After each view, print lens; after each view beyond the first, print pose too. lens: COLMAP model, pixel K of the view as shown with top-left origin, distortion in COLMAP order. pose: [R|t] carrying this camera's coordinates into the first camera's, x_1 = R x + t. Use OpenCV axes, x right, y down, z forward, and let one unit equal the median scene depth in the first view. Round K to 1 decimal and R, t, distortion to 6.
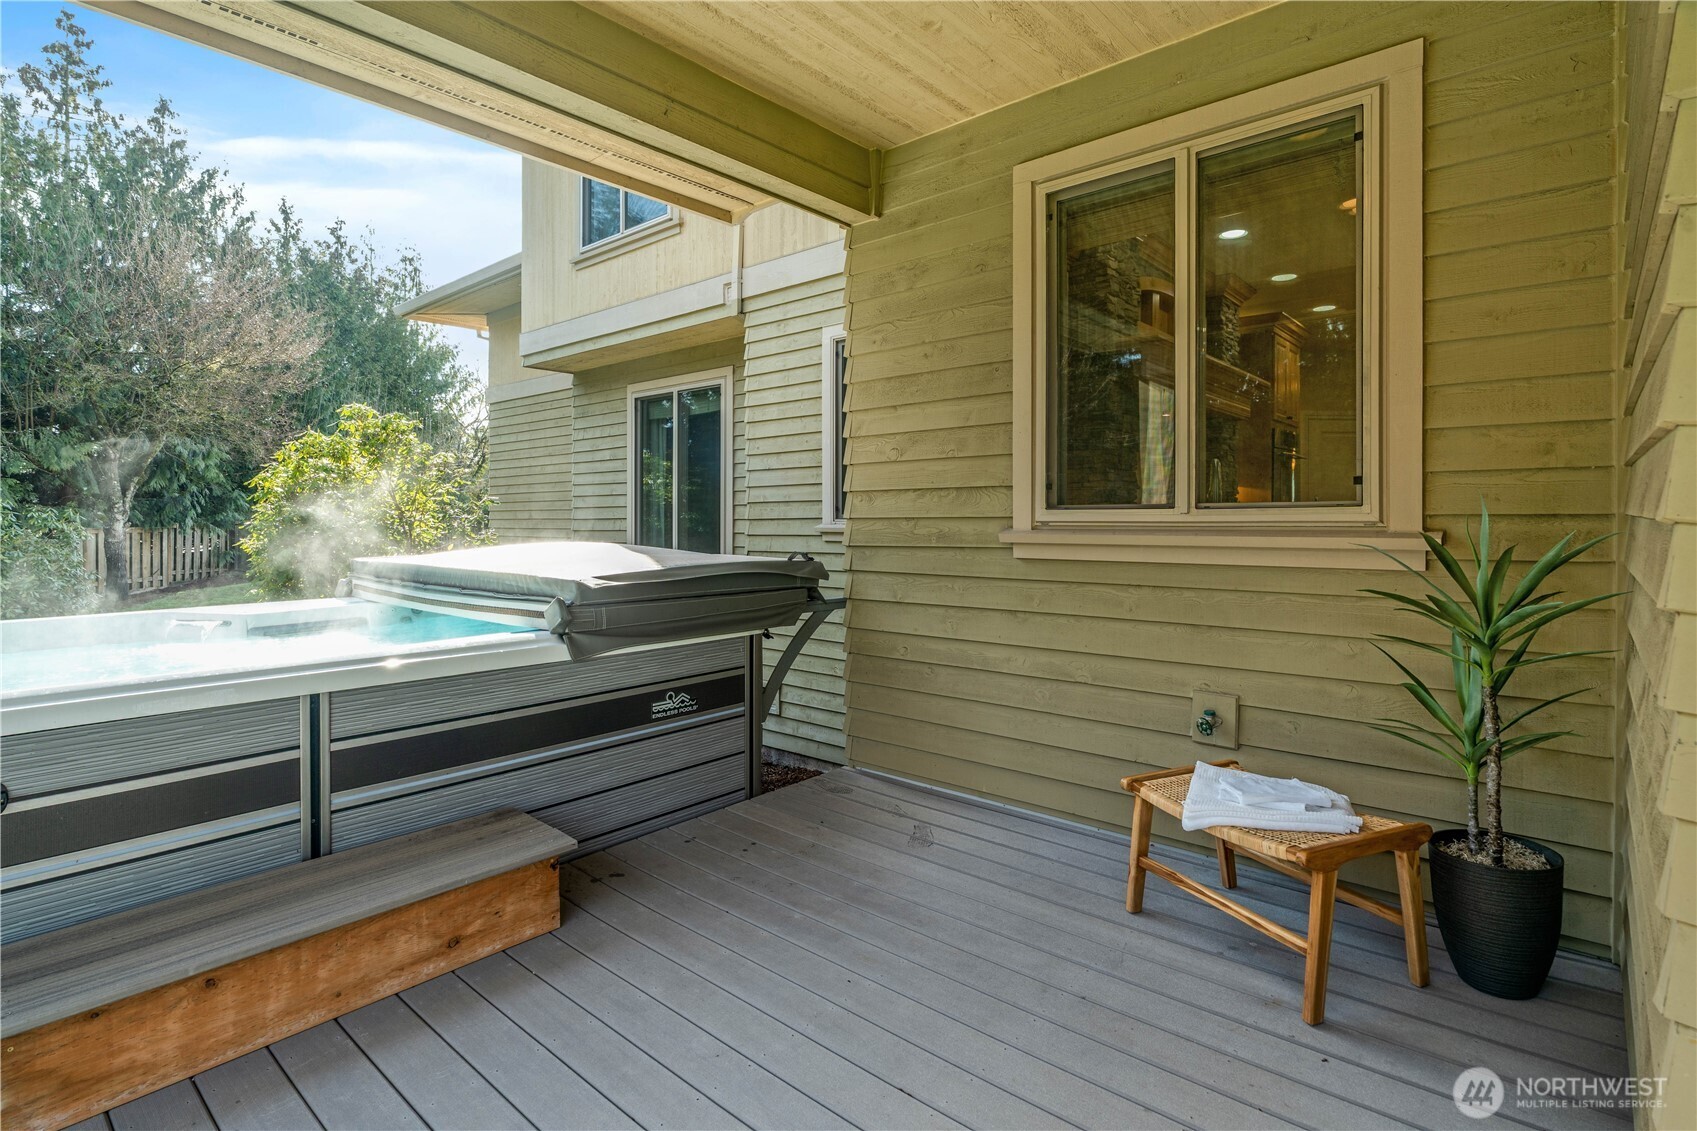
lens RADIAL K [[844.0, 0, 848.5], [0, 844.0, 565.5], [0, 0, 1]] dist [-0.001972, -0.000007]
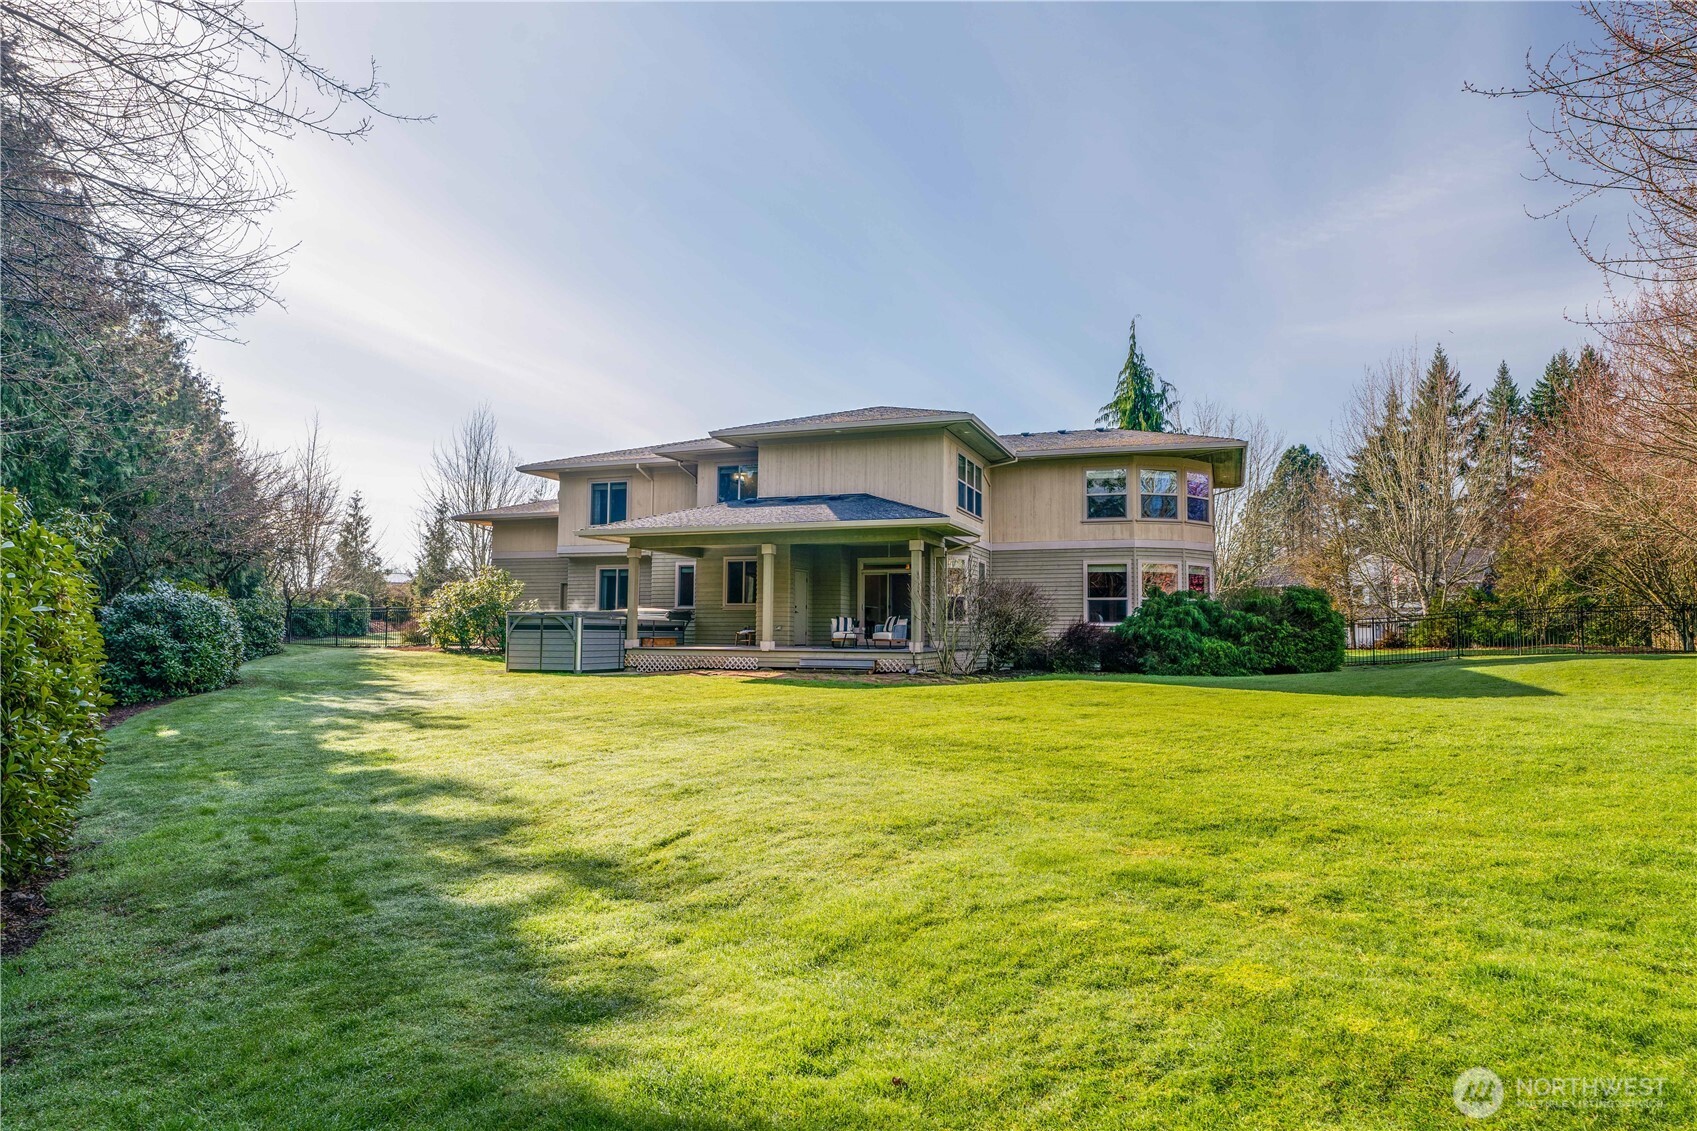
lens RADIAL K [[844.0, 0, 848.5], [0, 844.0, 565.5], [0, 0, 1]] dist [-0.001972, -0.000007]
pose [[0.936273, 0.037079, 0.349312, -1.174199], [0.008514, 0.991726, -0.128092, 0.481824], [-0.351171, 0.122903, 0.928210, -5.391261]]
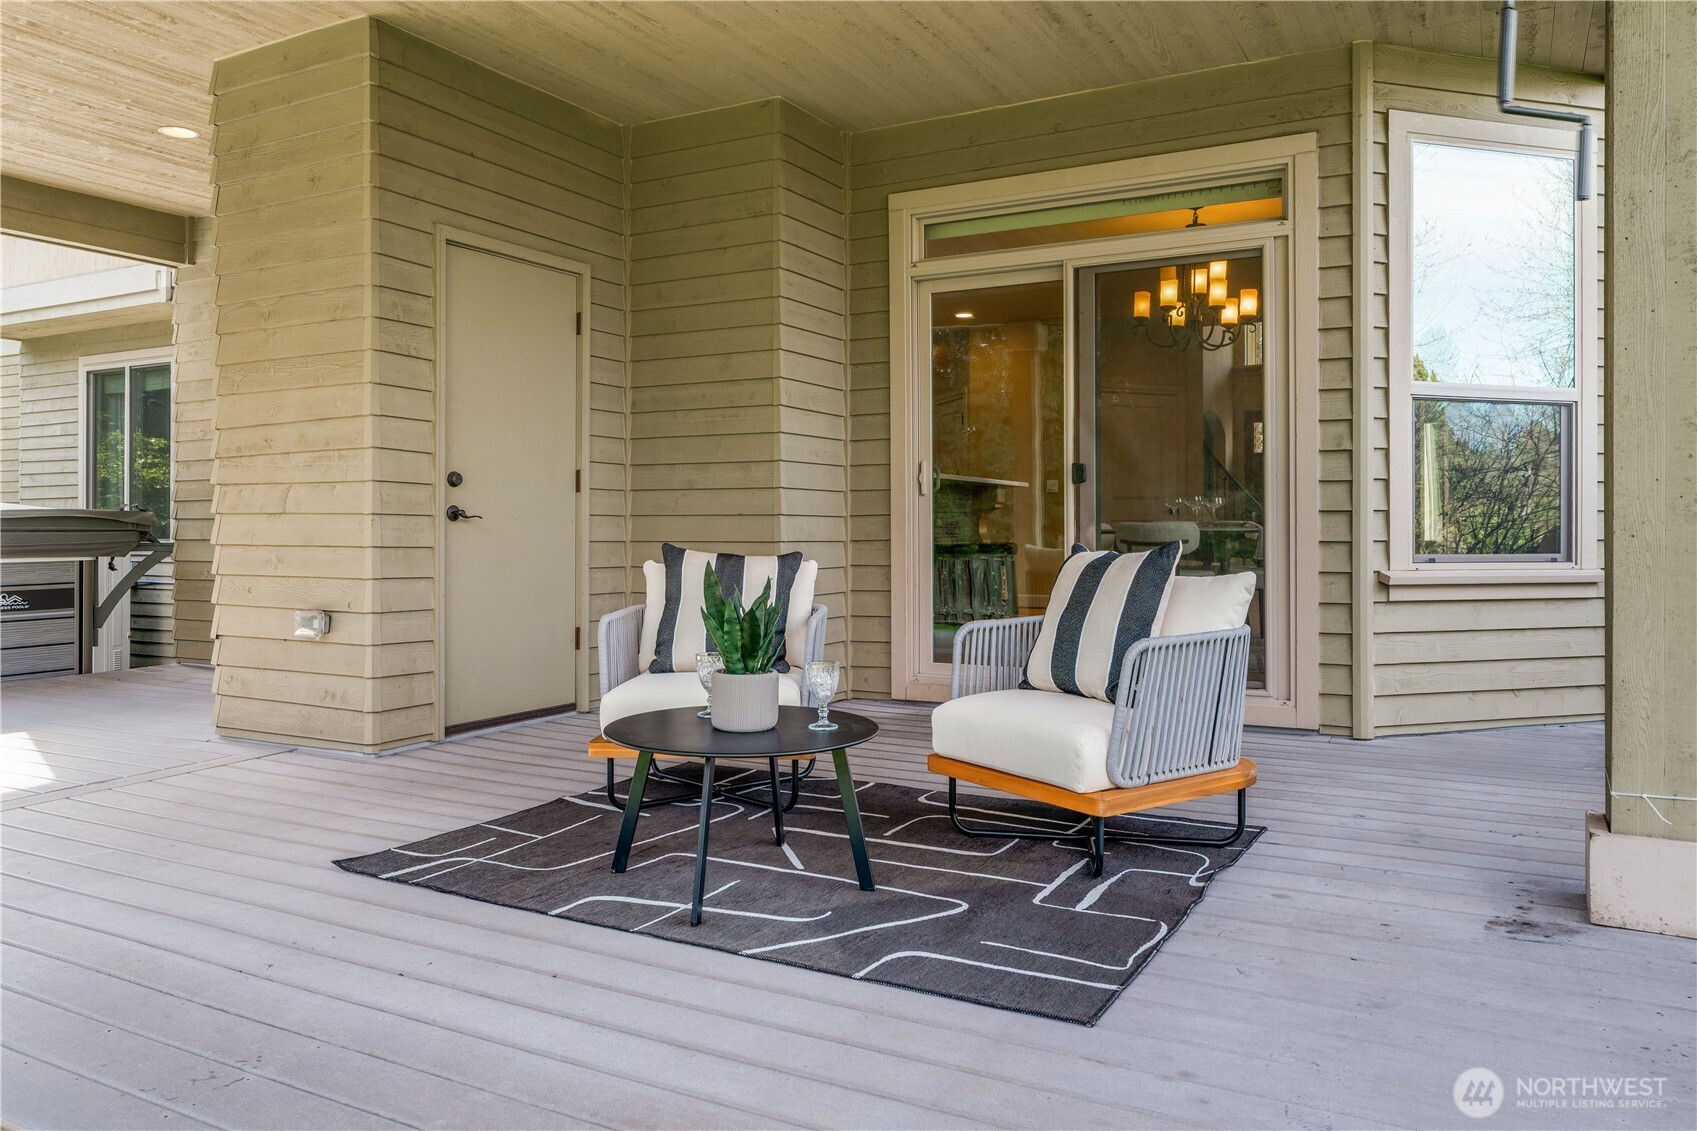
lens RADIAL K [[1206.4, 0, 848.5], [0, 1206.4, 565.5], [0, 0, 1]] dist [0.002637, 0.001755]
pose [[0.975636, -0.005879, 0.219317, 0.648903], [0.011357, 0.999654, -0.023727, 0.143623], [-0.219101, 0.025640, 0.975365, -1.167612]]
